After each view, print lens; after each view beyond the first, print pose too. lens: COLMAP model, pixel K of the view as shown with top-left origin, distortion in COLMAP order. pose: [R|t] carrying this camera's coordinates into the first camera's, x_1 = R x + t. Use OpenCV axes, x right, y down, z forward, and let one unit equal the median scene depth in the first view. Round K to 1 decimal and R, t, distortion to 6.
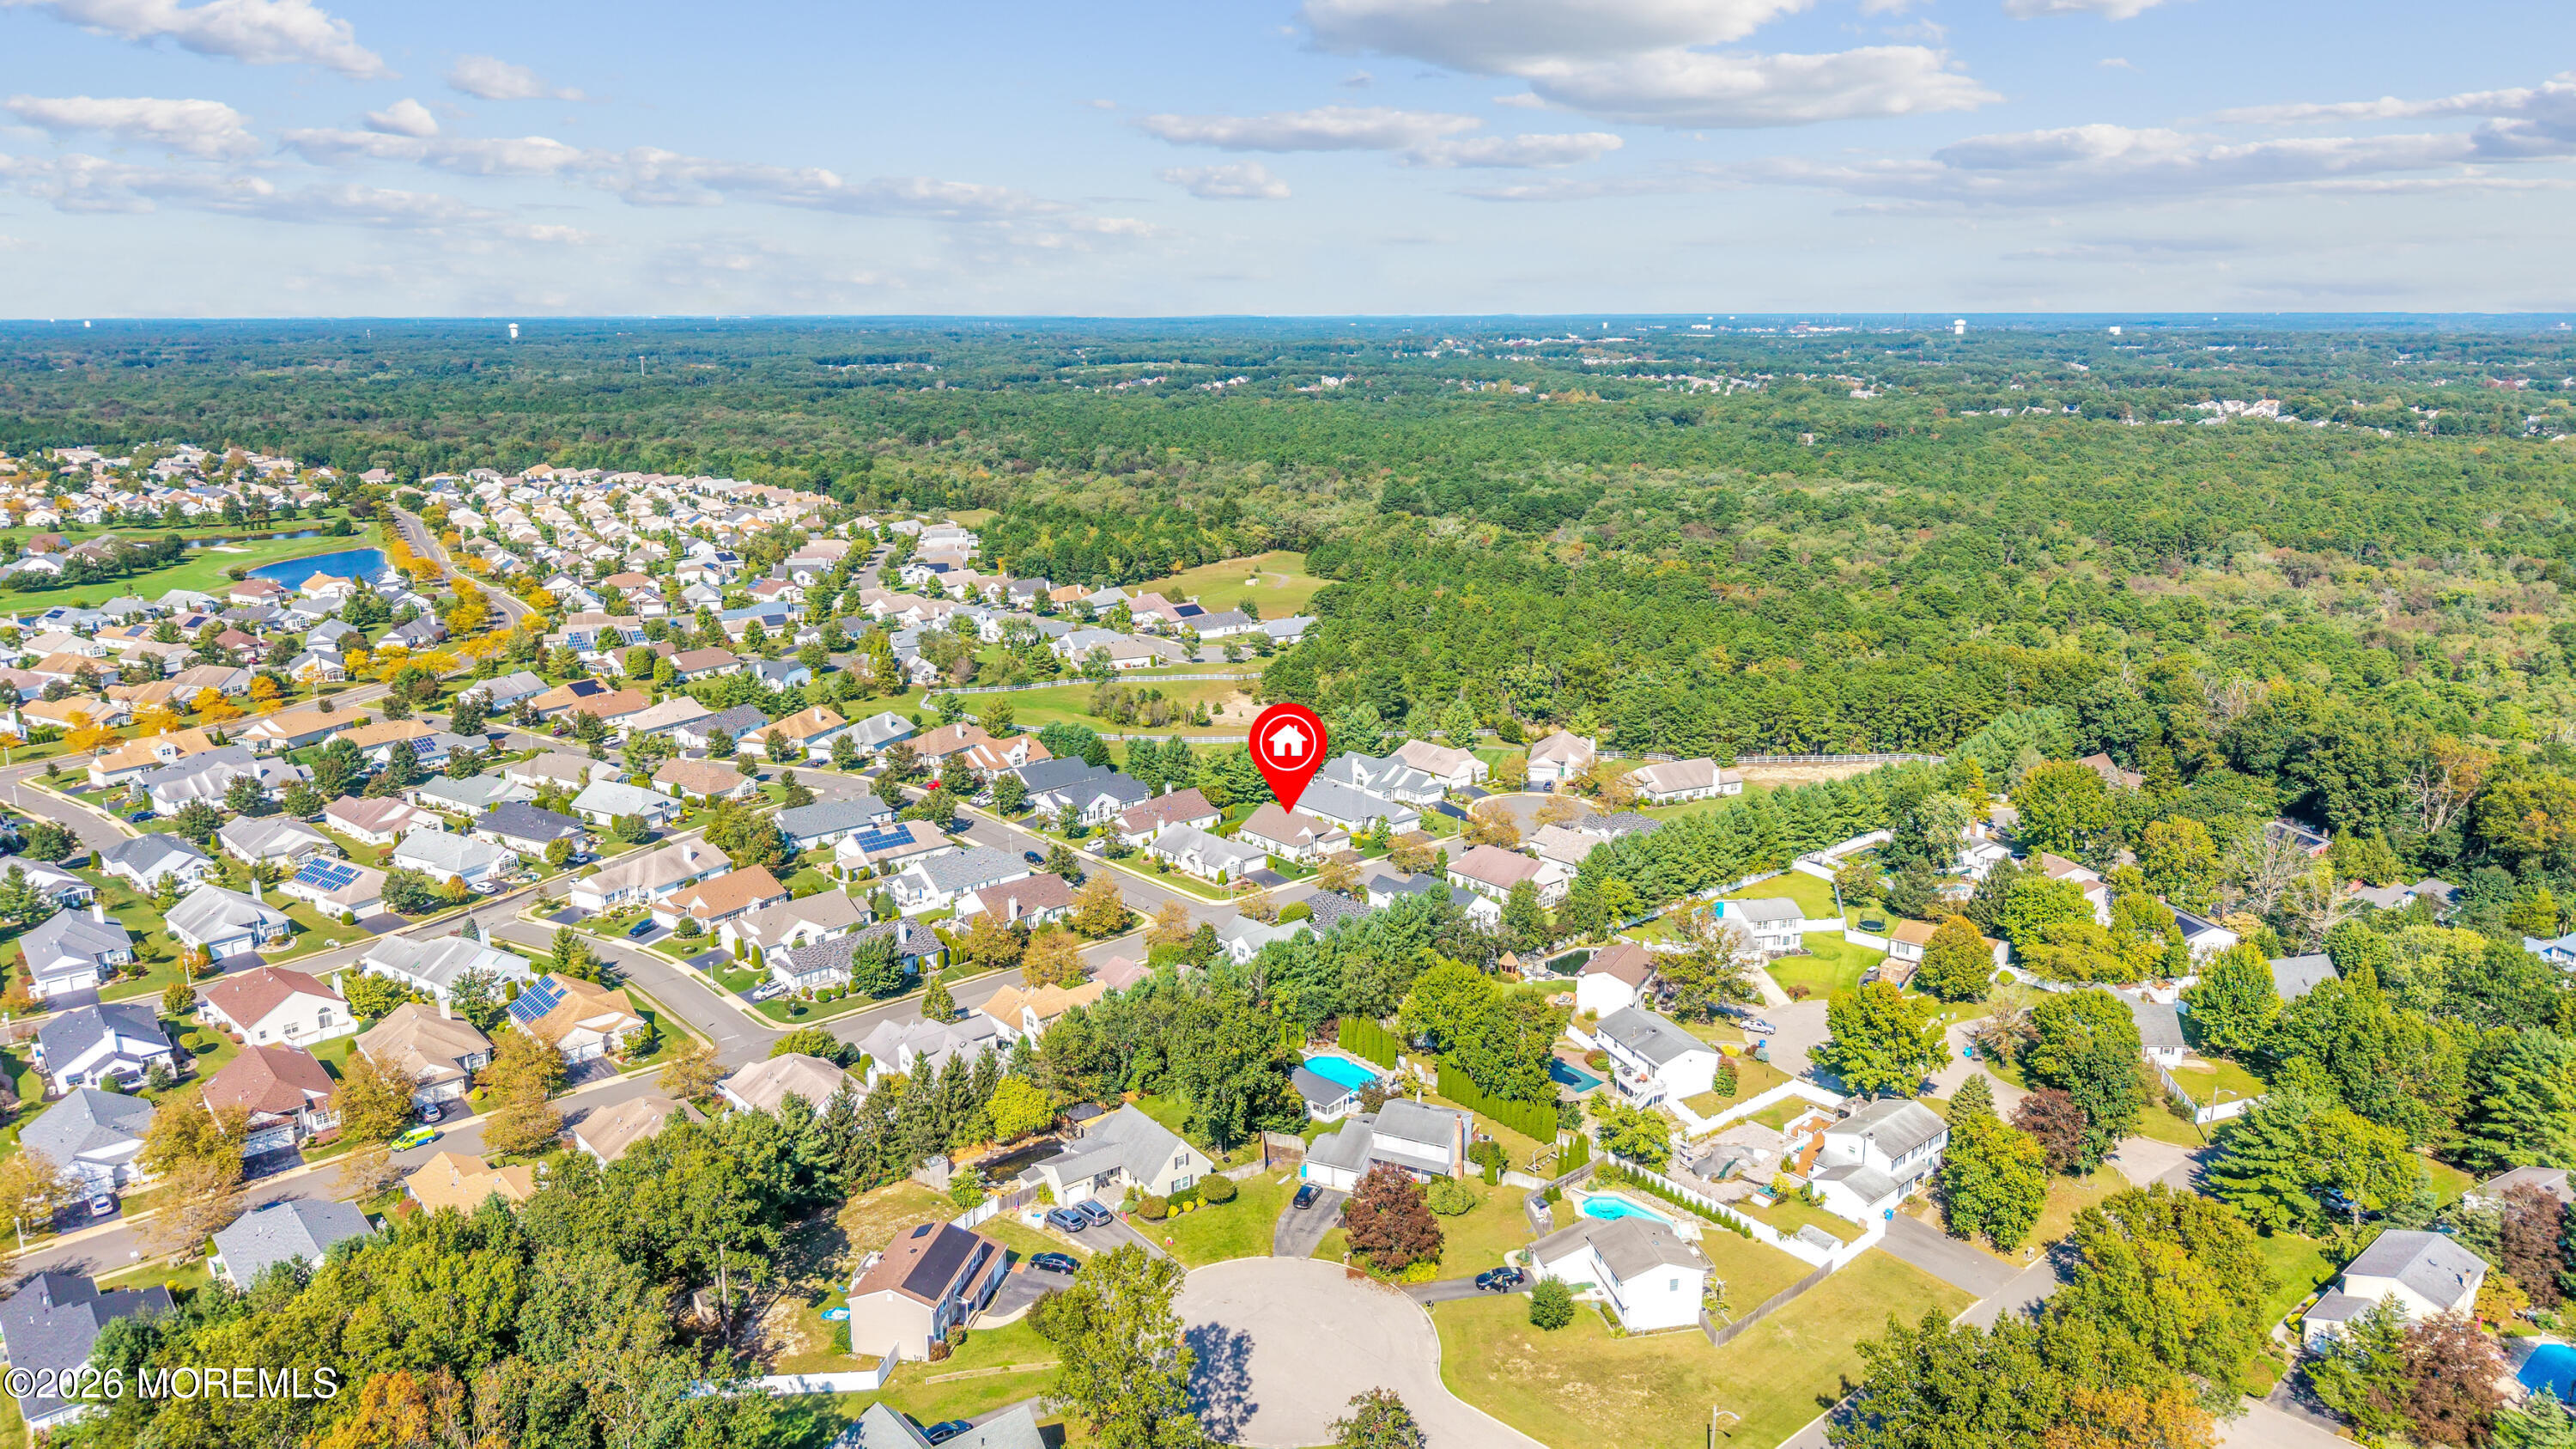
lens RADIAL K [[1824.8, 0, 1288.0], [0, 1824.8, 724.5], [0, 0, 1]] dist [0.054300, -0.000328]
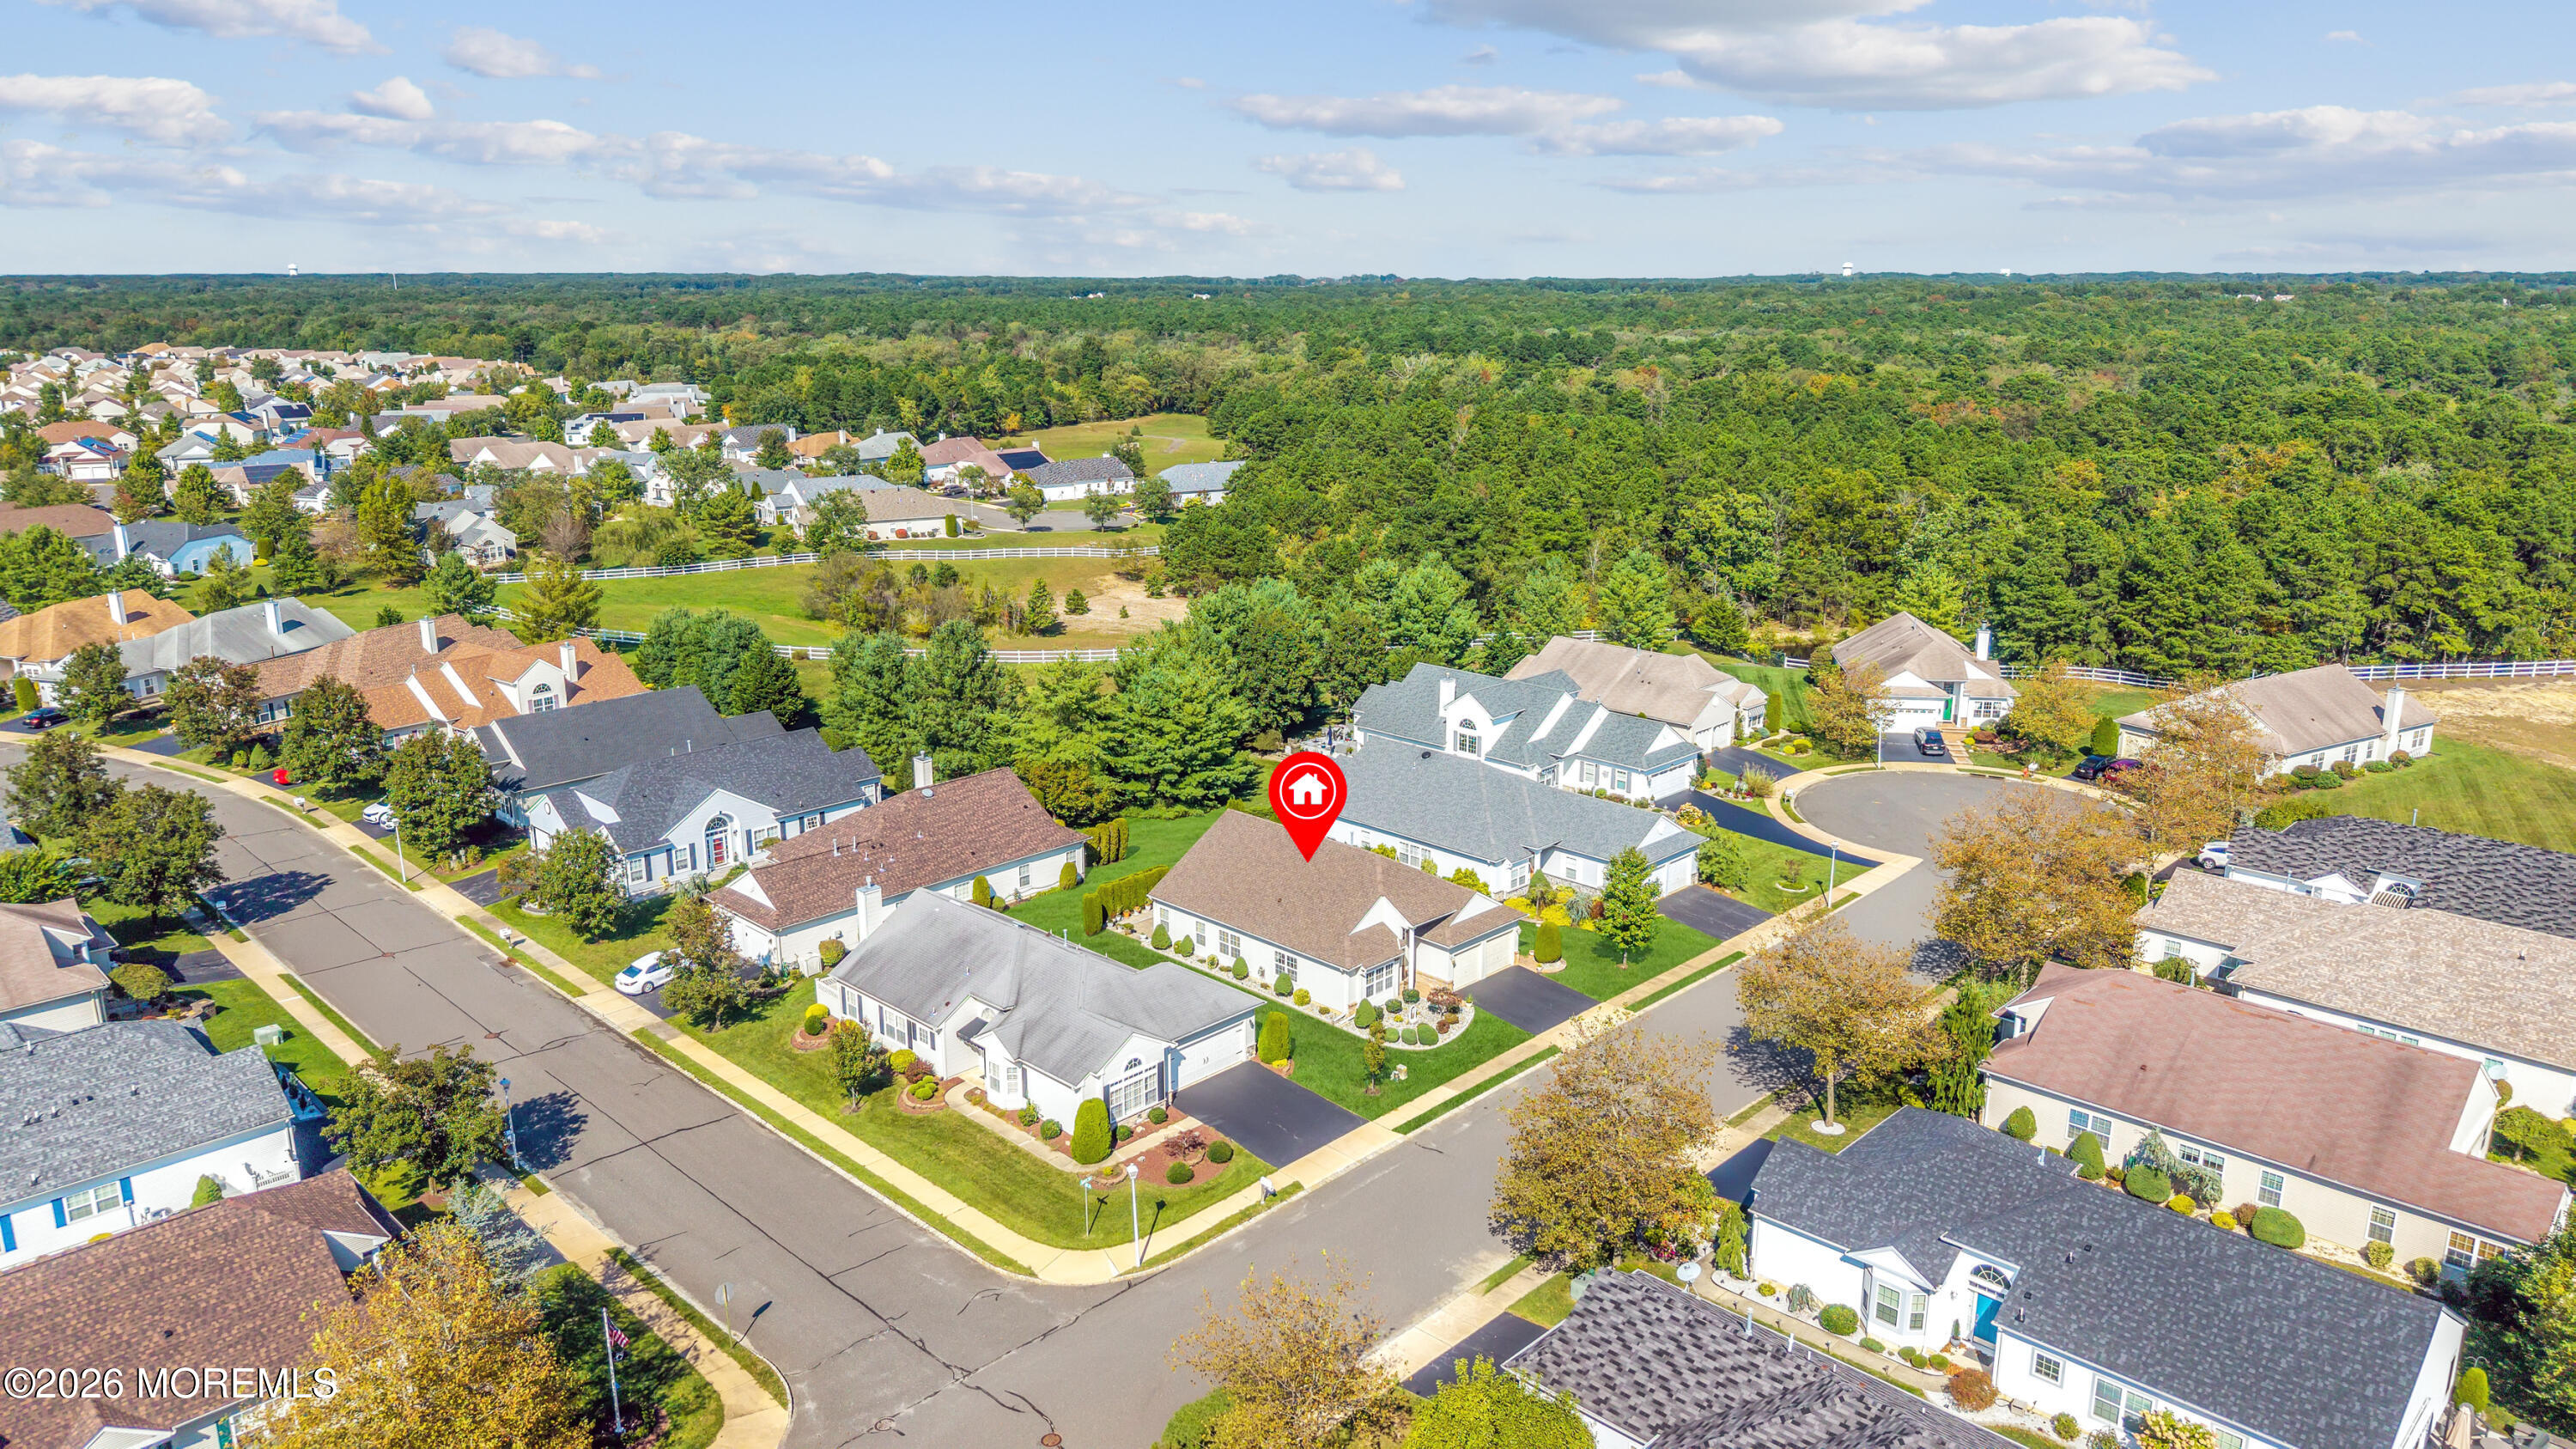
lens RADIAL K [[1746.5, 0, 1288.0], [0, 1746.5, 724.5], [0, 0, 1]] dist [0.000976, -0.001180]
pose [[0.996792, -0.017347, 0.078130, -0.023217], [0.016230, 0.999757, 0.014904, 0.021851], [-0.078369, -0.013588, 0.996832, 0.647508]]
